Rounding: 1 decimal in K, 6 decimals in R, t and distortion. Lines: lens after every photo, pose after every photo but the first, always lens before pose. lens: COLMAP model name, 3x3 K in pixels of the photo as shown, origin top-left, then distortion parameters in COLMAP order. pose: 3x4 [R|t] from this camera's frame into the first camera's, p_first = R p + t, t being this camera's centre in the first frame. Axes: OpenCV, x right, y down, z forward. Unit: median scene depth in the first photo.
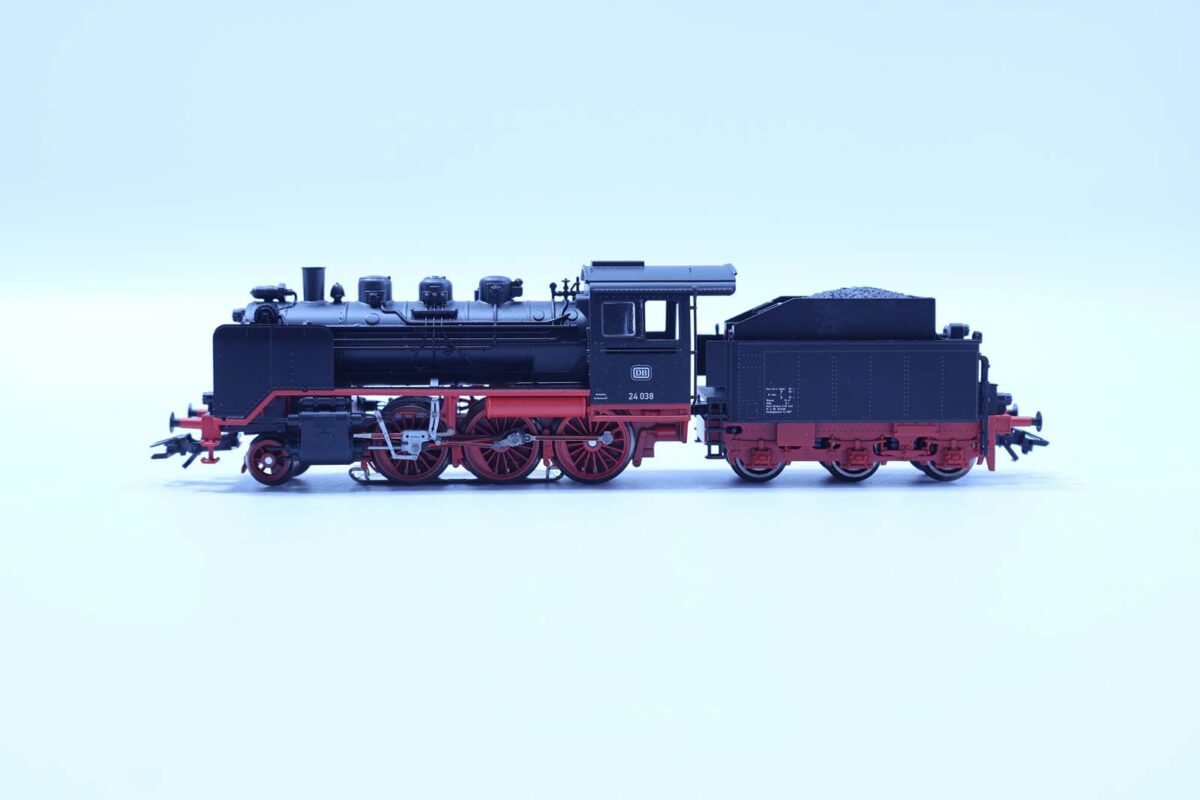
lens RADIAL K [[1676.8, 0, 600.1], [0, 1676.8, 399.9], [0, 0, 1]] dist [-0.005373, 0.000000]
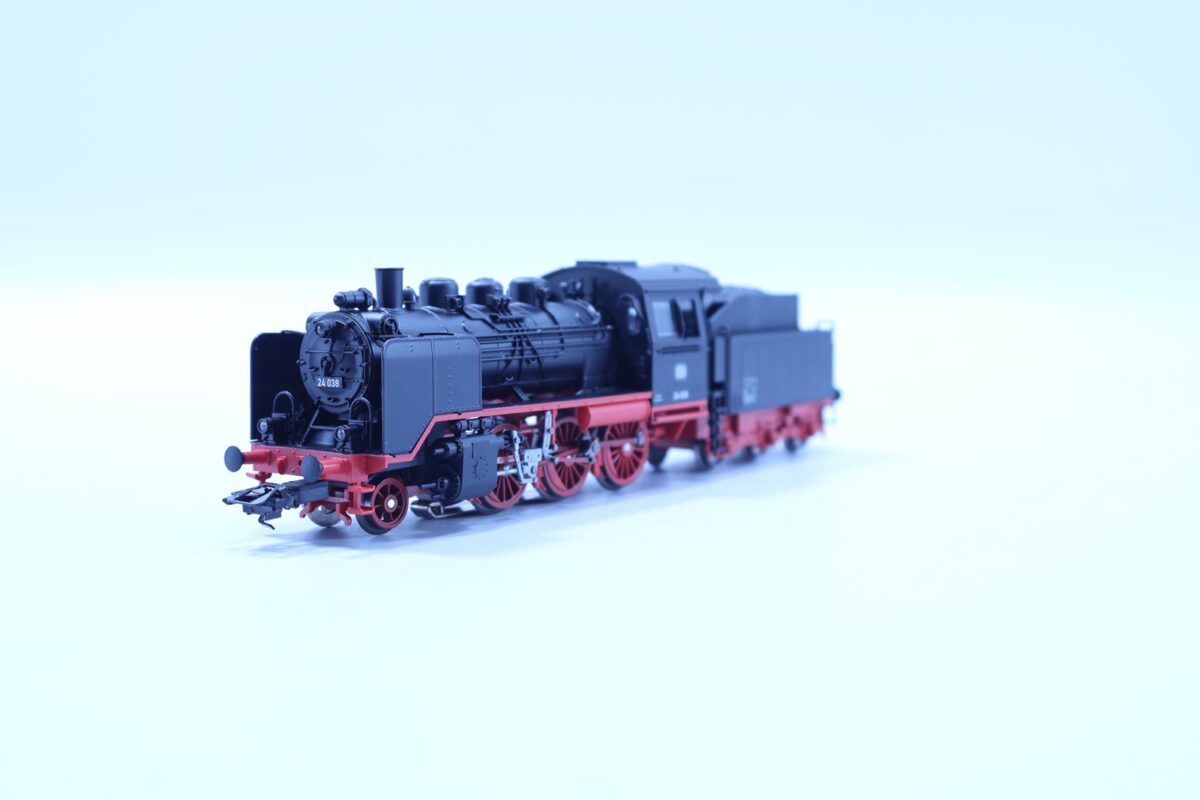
lens RADIAL K [[1676.8, 0, 600.0], [0, 1676.8, 399.9], [0, 0, 1]] dist [-0.005373, 0.000000]
pose [[0.588768, -0.065564, 0.805639, -0.798435], [0.066453, 0.997257, 0.032594, -0.034441], [-0.805566, 0.034347, 0.591510, 0.432274]]
